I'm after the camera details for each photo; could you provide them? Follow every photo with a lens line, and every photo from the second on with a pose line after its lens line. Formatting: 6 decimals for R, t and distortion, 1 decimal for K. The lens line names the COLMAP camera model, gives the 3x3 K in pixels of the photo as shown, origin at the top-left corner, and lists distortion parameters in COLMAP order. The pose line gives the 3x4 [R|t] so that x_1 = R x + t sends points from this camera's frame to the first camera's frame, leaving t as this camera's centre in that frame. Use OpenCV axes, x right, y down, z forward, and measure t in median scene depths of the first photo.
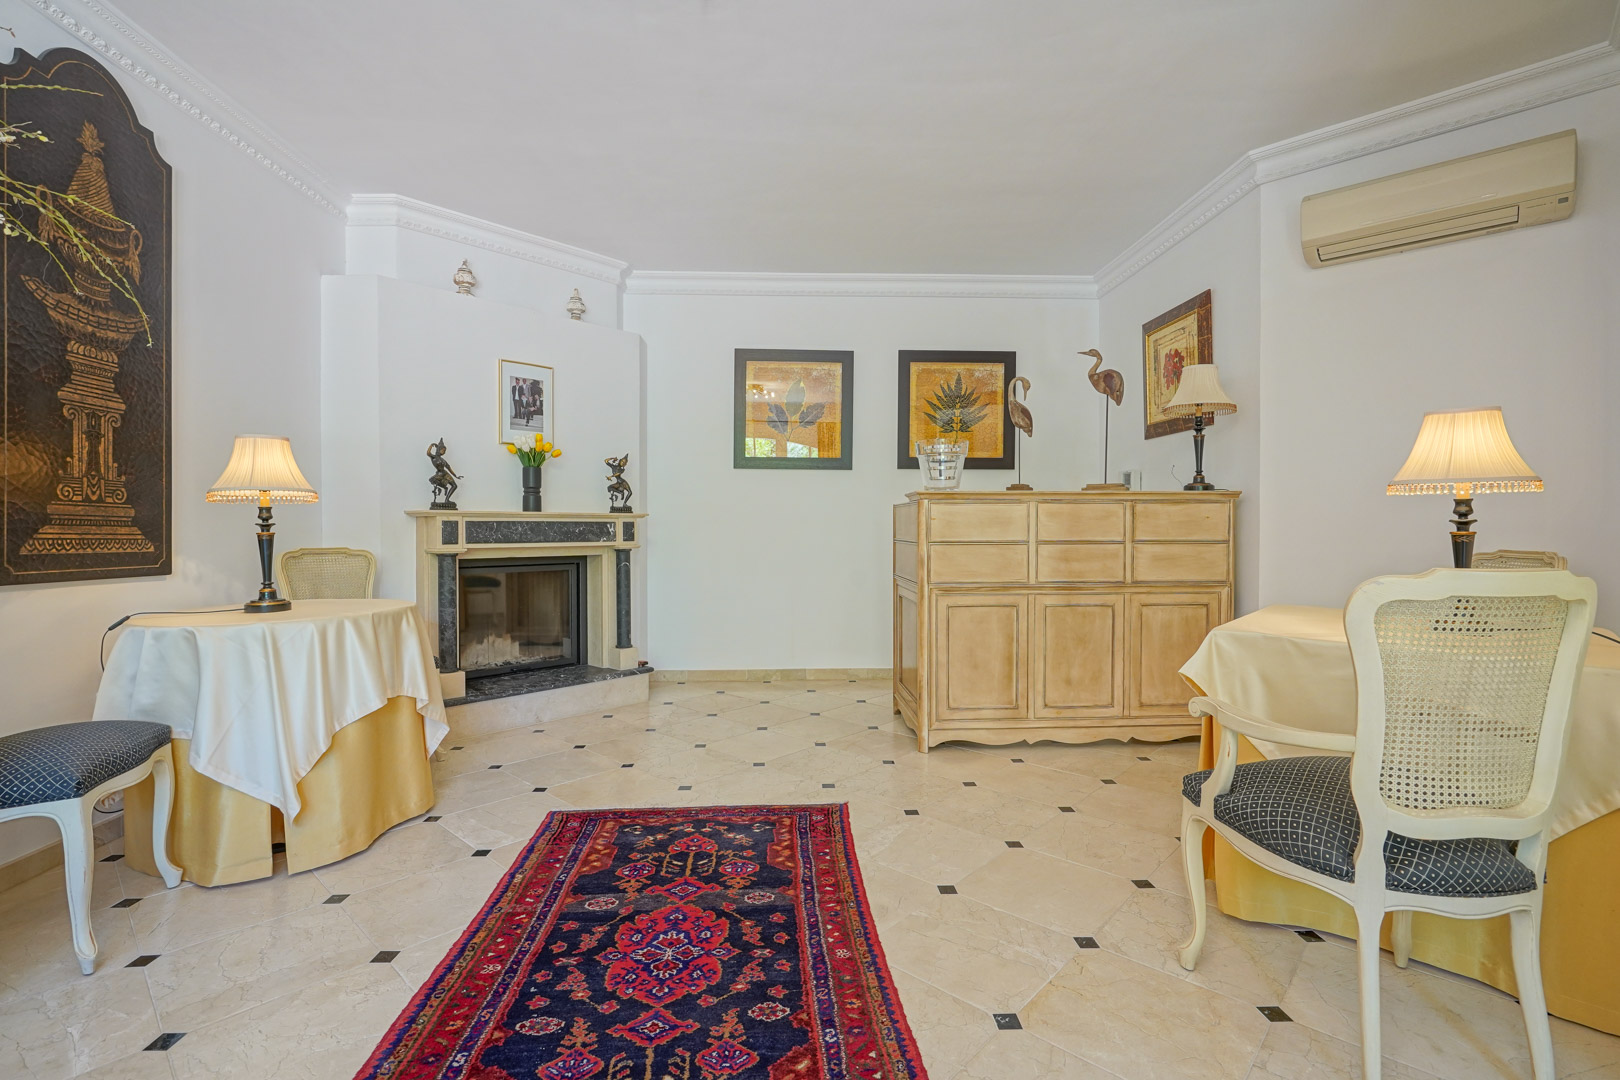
lens RADIAL K [[756.8, 0, 824.0], [0, 756.8, 534.0], [0, 0, 1]] dist [-0.013765, -0.000070]
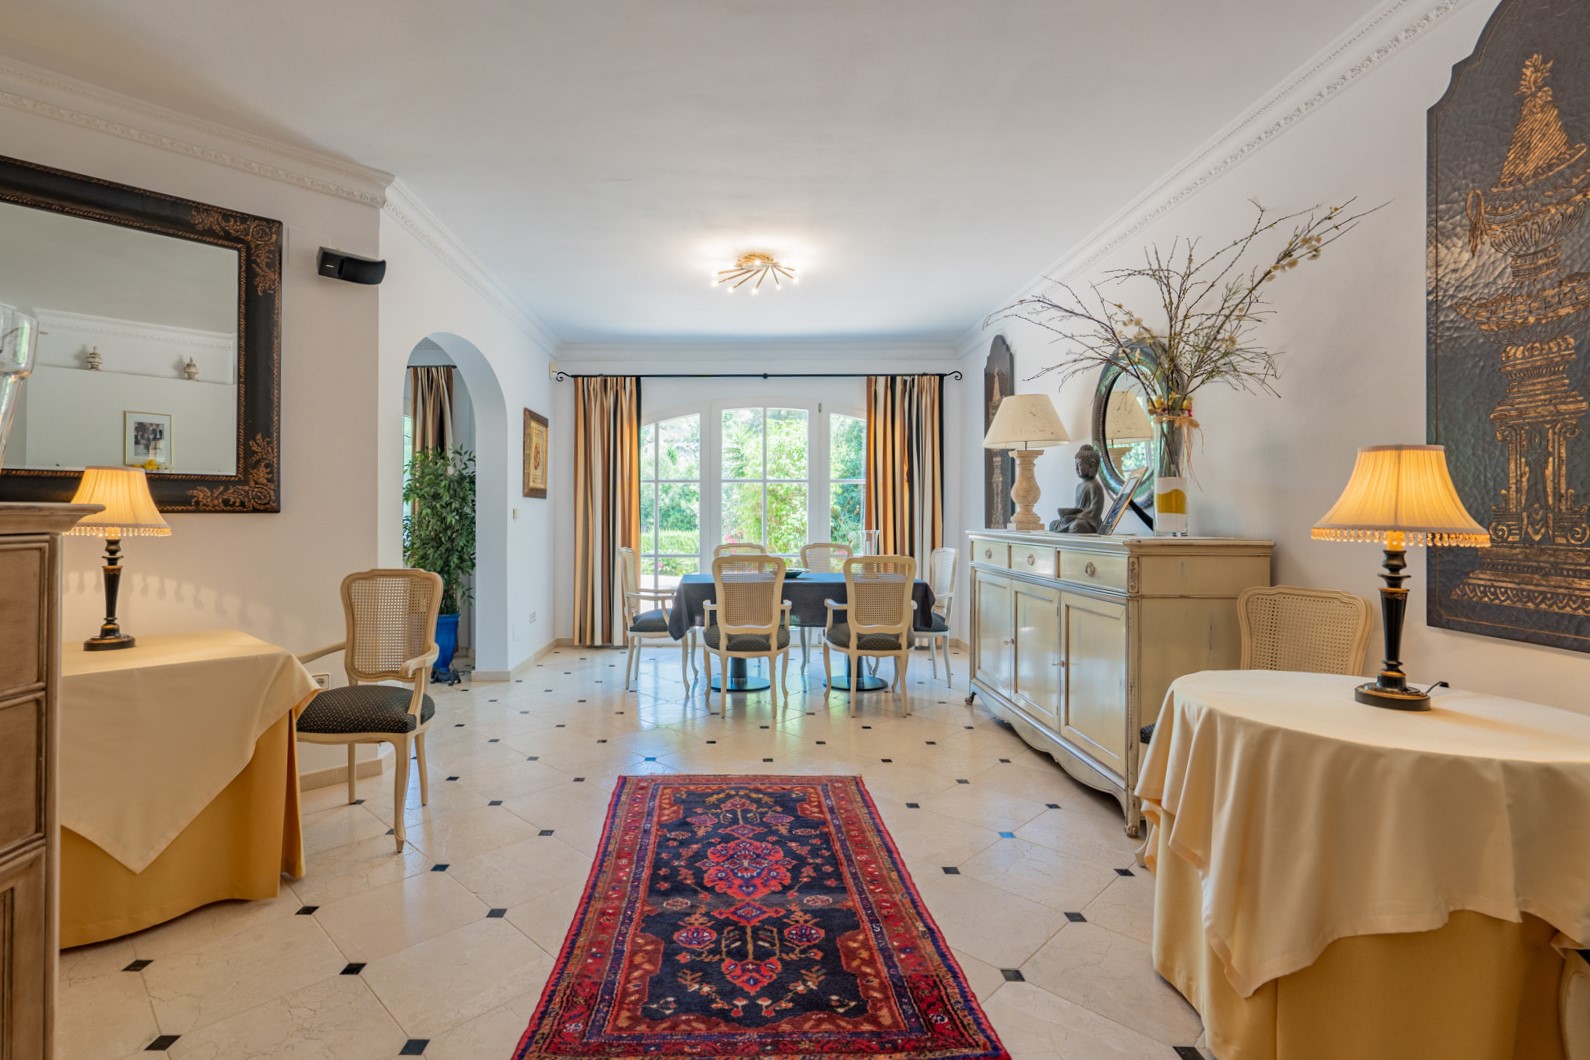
lens RADIAL K [[742.8, 0, 778.6], [0, 742.8, 518.4], [0, 0, 1]] dist [-0.013765, -0.000070]
pose [[-0.999992, -0.000706, 0.003826, -0.232416], [-0.000671, 0.999957, 0.009199, -0.086181], [-0.003833, 0.009196, -0.999950, 2.029034]]
